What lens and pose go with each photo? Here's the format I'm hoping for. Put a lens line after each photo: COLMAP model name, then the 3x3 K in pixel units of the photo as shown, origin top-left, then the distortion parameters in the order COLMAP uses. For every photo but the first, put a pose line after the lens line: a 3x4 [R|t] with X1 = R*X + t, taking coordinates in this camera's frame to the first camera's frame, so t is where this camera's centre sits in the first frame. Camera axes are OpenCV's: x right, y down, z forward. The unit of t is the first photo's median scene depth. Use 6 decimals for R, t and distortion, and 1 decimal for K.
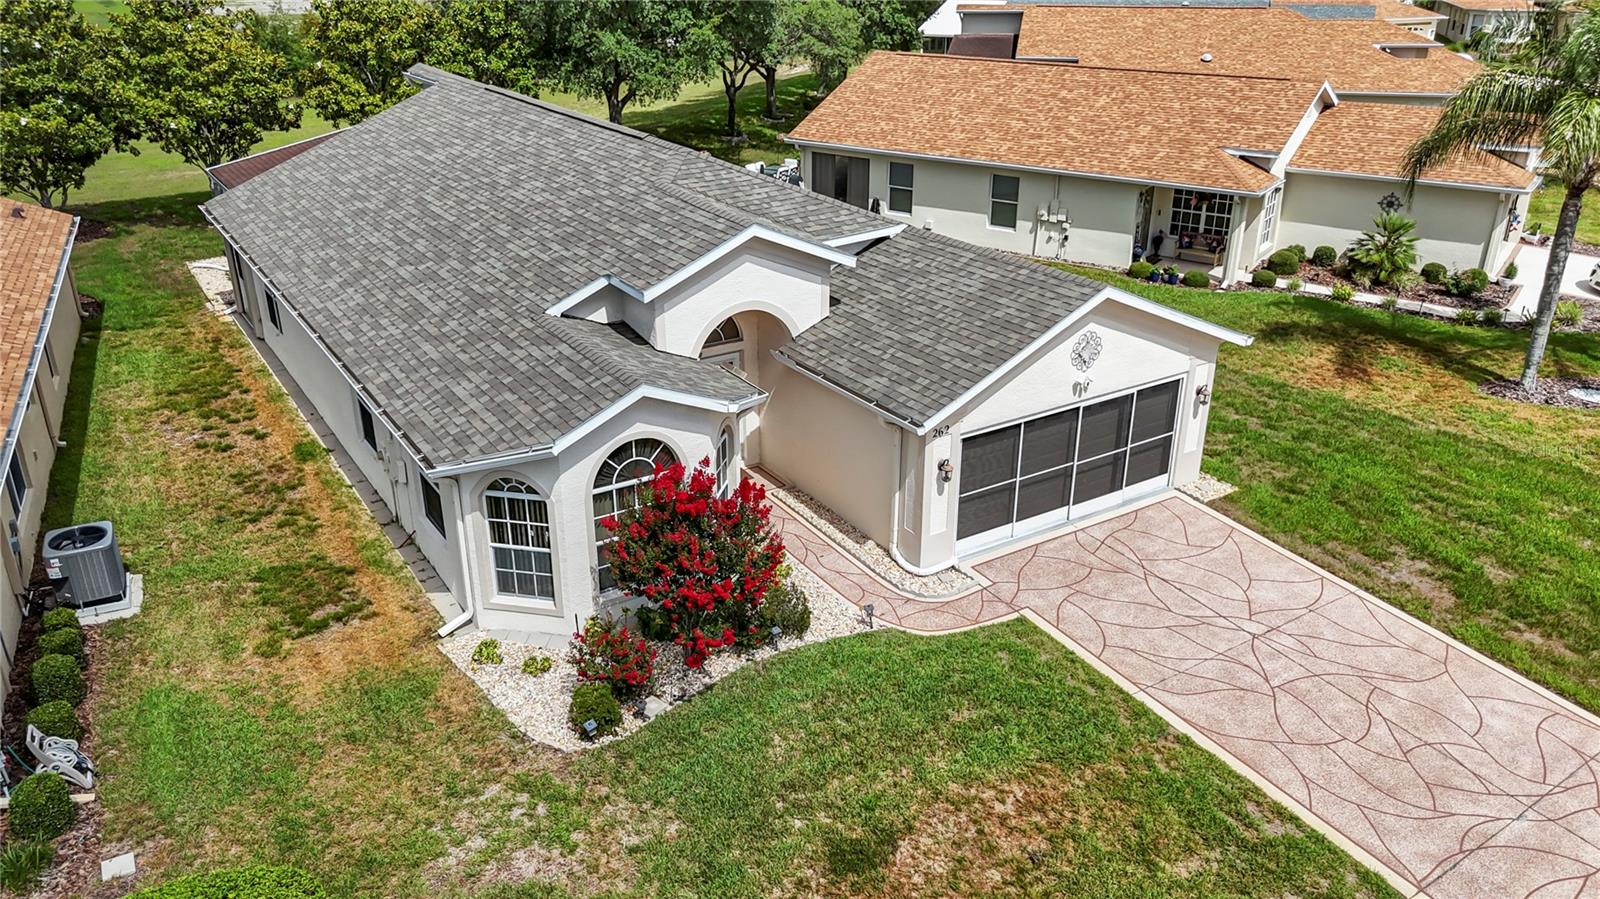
lens RADIAL K [[1175.0, 0, 803.3], [0, 1175.0, 444.1], [0, 0, 1]] dist [0.060225, -0.054570]
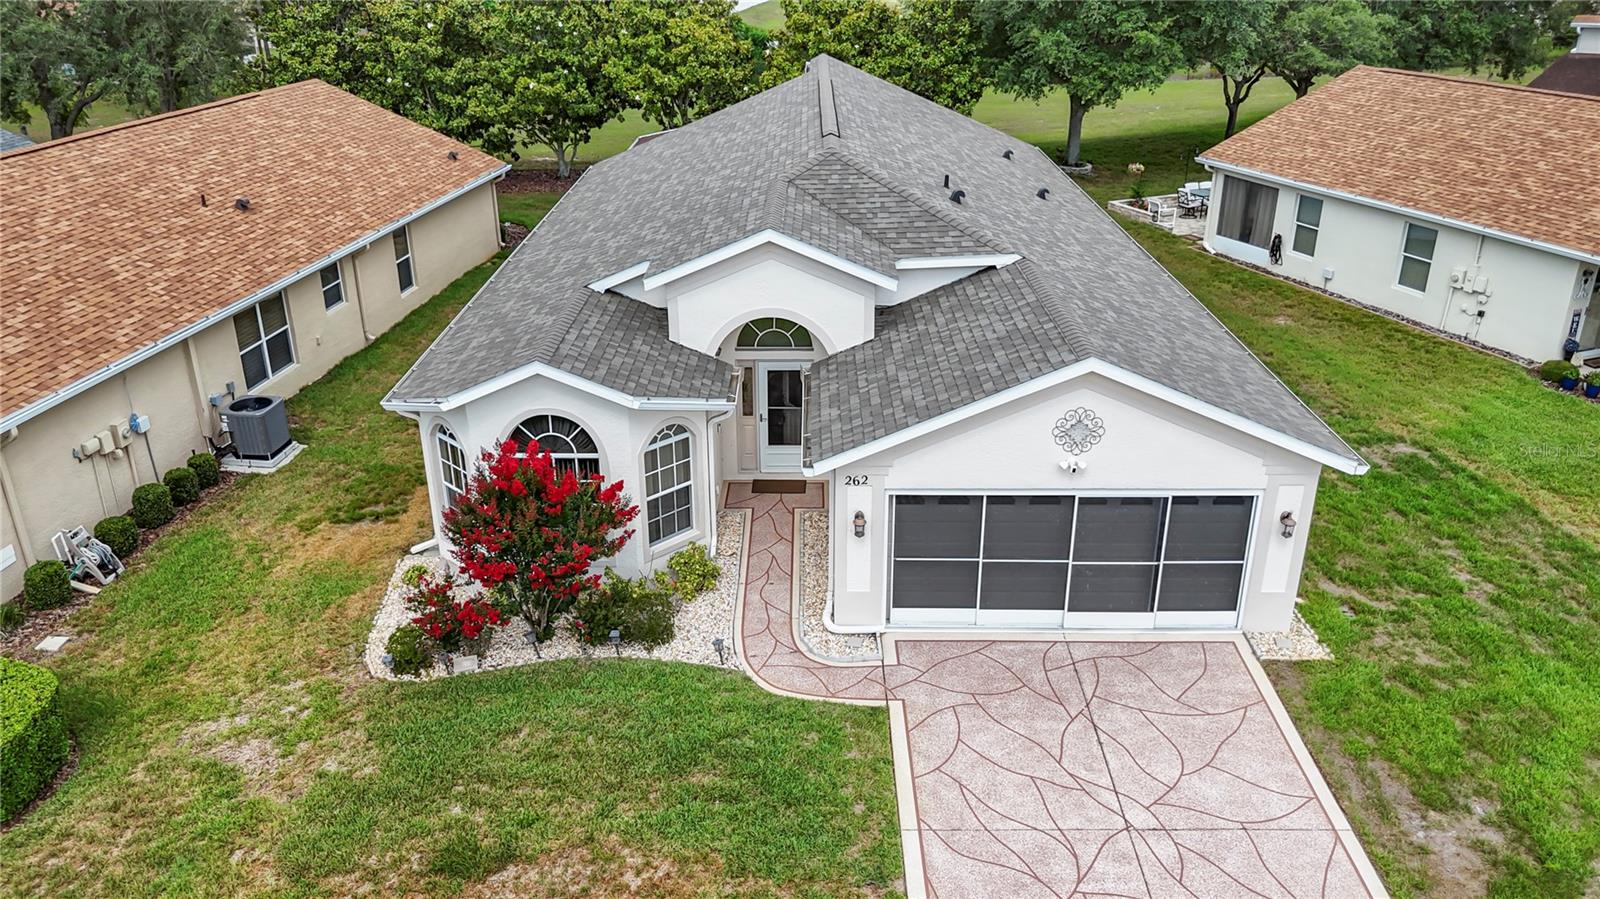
lens RADIAL K [[1175.0, 0, 803.3], [0, 1175.0, 444.1], [0, 0, 1]] dist [0.060225, -0.054570]
pose [[0.839358, 0.217035, -0.498371, 0.463431], [-0.216751, 0.974424, 0.059299, -0.072598], [0.498495, 0.058250, 0.864933, 0.177415]]
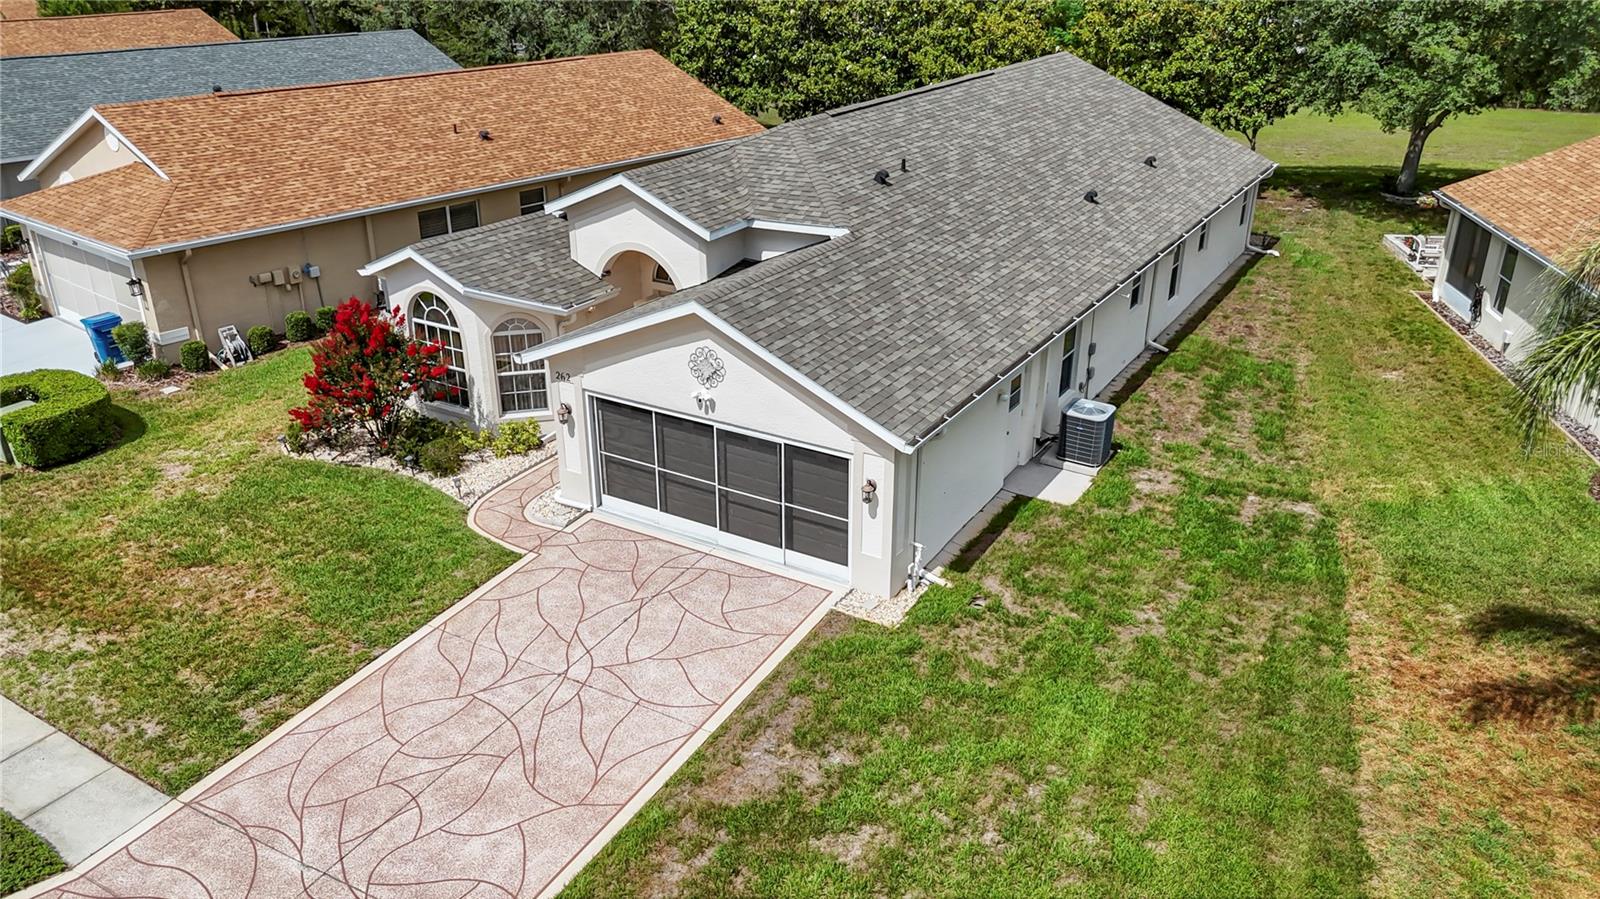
lens RADIAL K [[1175.0, 0, 803.3], [0, 1175.0, 444.1], [0, 0, 1]] dist [0.060225, -0.054570]
pose [[0.448313, 0.363139, -0.816790, 1.011884], [-0.363891, 0.908760, 0.204299, -0.230614], [0.816455, 0.205632, 0.539552, 0.530052]]
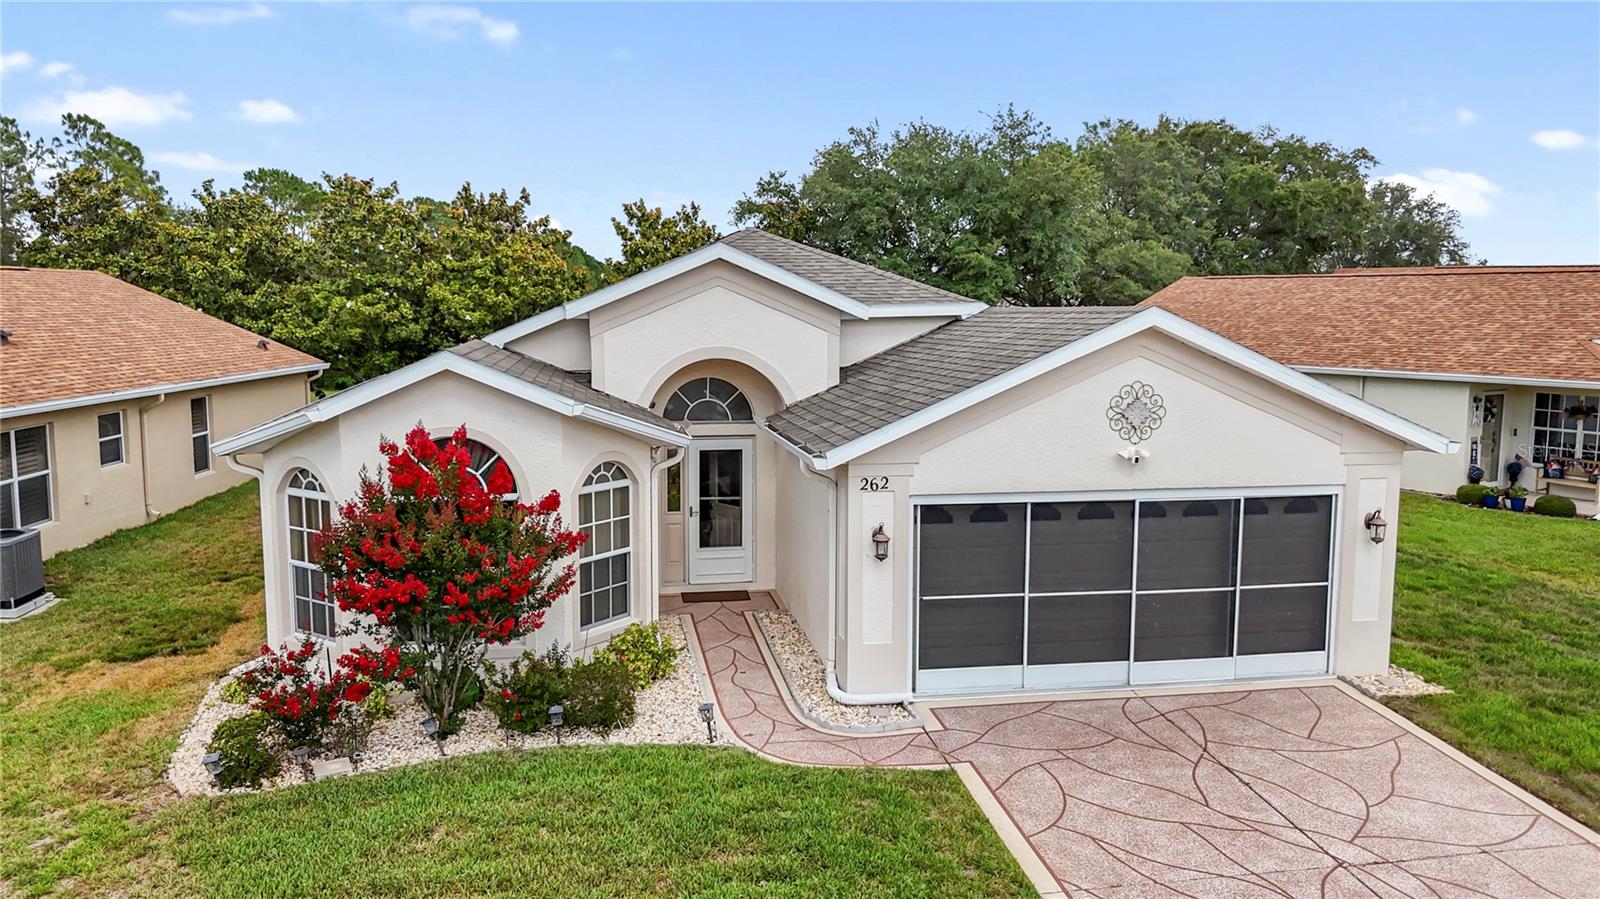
lens RADIAL K [[1183.0, 0, 802.8], [0, 1183.0, 445.2], [0, 0, 1]] dist [0.035565, -0.009489]
pose [[0.925840, 0.049384, -0.374674, 0.300760], [-0.154789, 0.954002, -0.256751, 0.136592], [0.344761, 0.295705, 0.890897, 0.309462]]
